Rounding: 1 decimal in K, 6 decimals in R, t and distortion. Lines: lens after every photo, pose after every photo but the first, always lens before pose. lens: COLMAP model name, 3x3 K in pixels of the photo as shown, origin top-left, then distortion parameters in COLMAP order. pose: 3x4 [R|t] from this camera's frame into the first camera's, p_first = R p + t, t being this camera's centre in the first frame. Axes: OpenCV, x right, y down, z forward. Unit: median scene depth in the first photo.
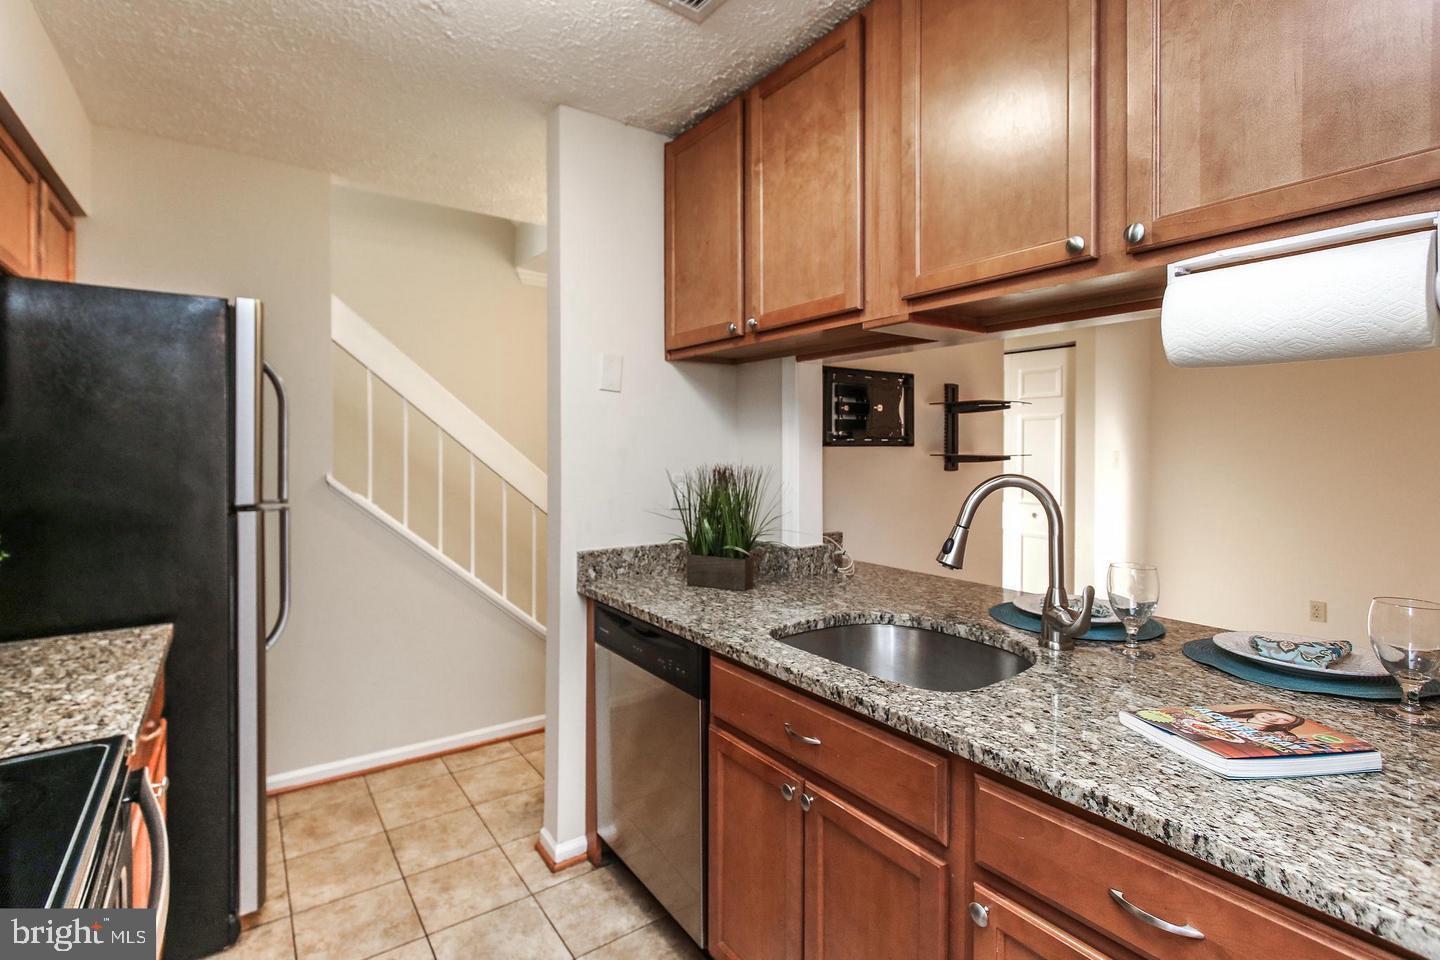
lens RADIAL K [[663.3, 0, 687.7], [0, 663.3, 447.1], [0, 0, 1]] dist [-0.000673, 0.001972]
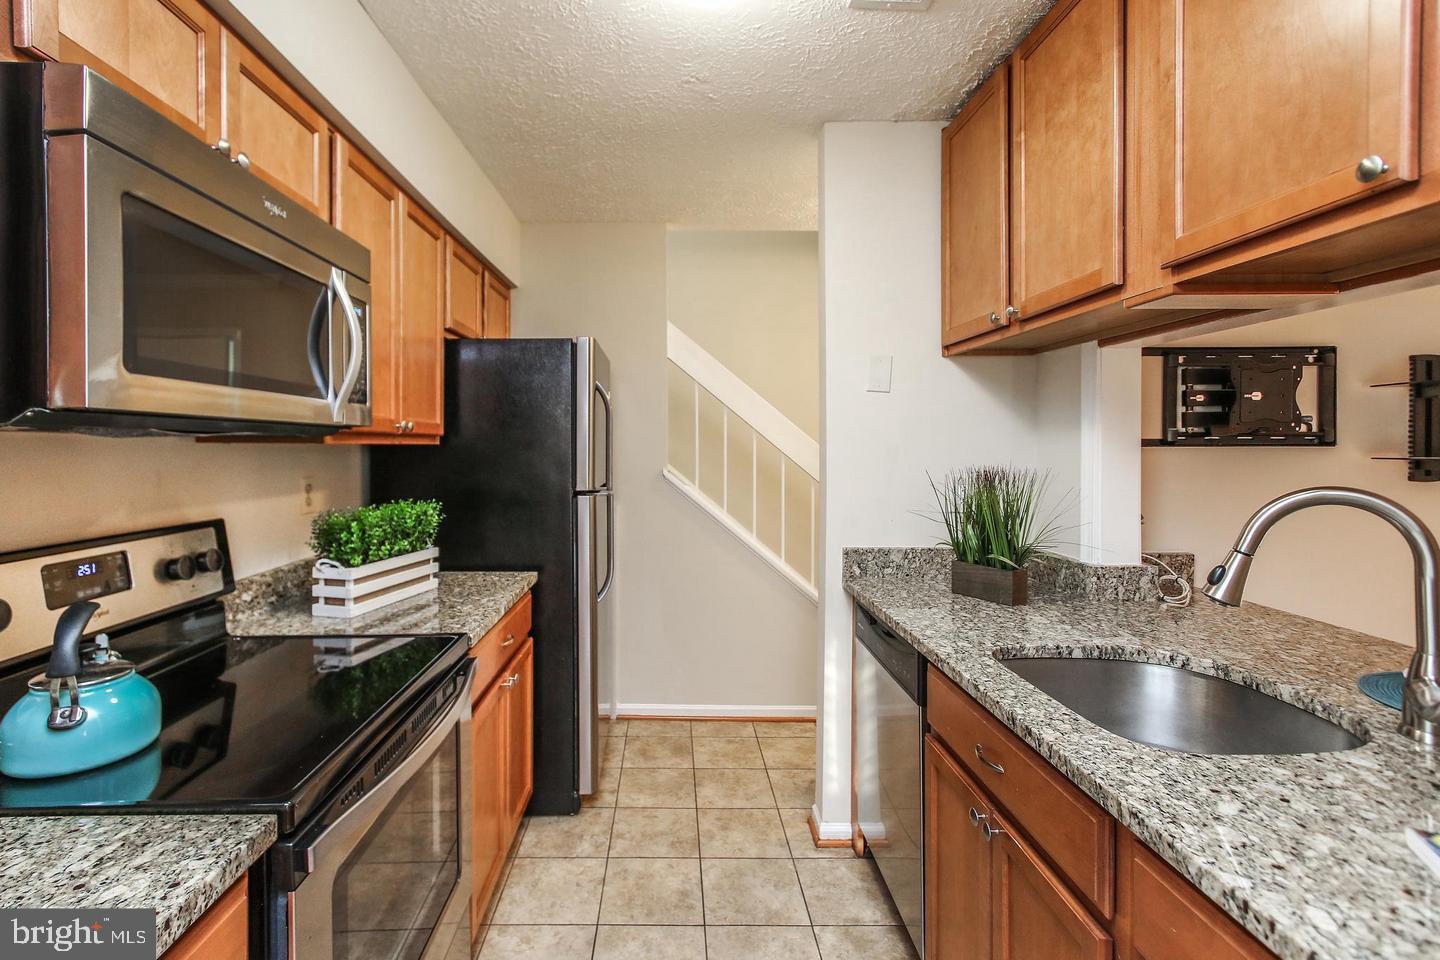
lens RADIAL K [[663.3, 0, 674.4], [0, 663.3, 446.5], [0, 0, 1]] dist [-0.000673, 0.001972]
pose [[0.828977, 0.000252, -0.559283, 0.235774], [0.001197, 0.999997, 0.002224, -0.004710], [0.559282, -0.002513, 0.828974, -0.010669]]
